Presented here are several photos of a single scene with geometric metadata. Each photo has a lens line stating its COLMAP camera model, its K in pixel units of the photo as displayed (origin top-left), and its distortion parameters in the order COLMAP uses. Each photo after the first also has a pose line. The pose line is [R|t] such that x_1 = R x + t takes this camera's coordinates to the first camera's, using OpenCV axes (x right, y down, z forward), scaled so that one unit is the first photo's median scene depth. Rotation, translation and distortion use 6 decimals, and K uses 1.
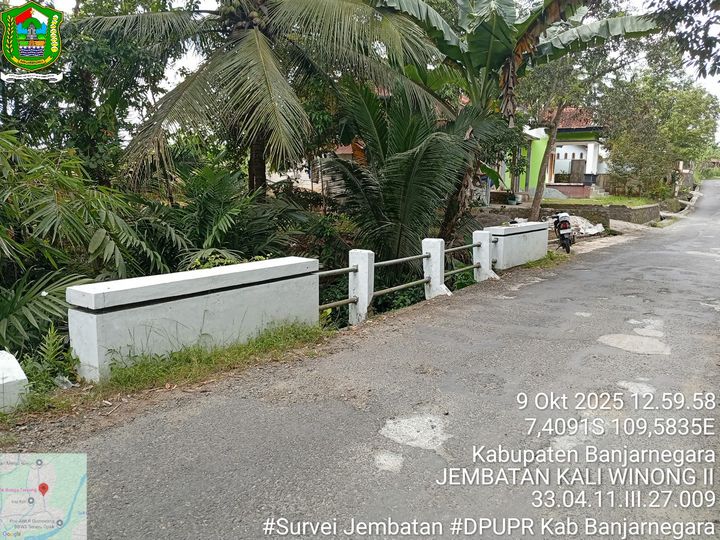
lens RADIAL K [[552.8, 0, 360.0], [0, 552.8, 270.0], [0, 0, 1]] dist [0.133714, -0.277795]
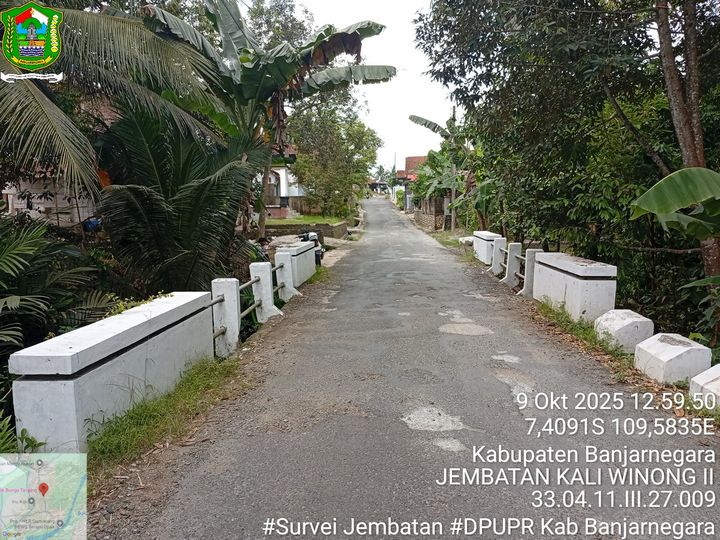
lens RADIAL K [[554.5, 0, 360.0], [0, 554.5, 270.0], [0, 0, 1]] dist [0.092141, -0.177613]
pose [[0.840575, -0.089427, 0.534263, -0.260969], [0.110308, 0.993871, -0.007195, -0.014672], [-0.530345, 0.064981, 0.845288, 0.026832]]
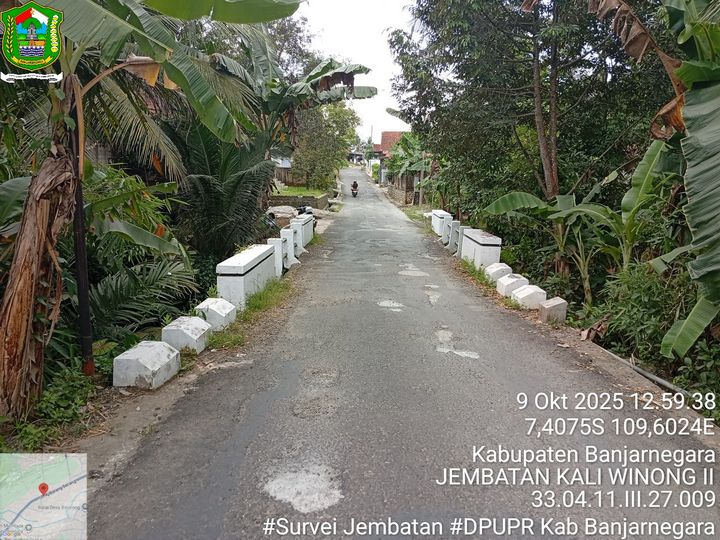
lens RADIAL K [[554.5, 0, 360.0], [0, 554.5, 270.0], [0, 0, 1]] dist [0.092141, -0.177613]
pose [[0.815398, -0.094527, 0.571131, -0.616251], [0.077375, 0.995522, 0.054300, -0.009568], [-0.573707, -0.000085, 0.819061, -0.435907]]
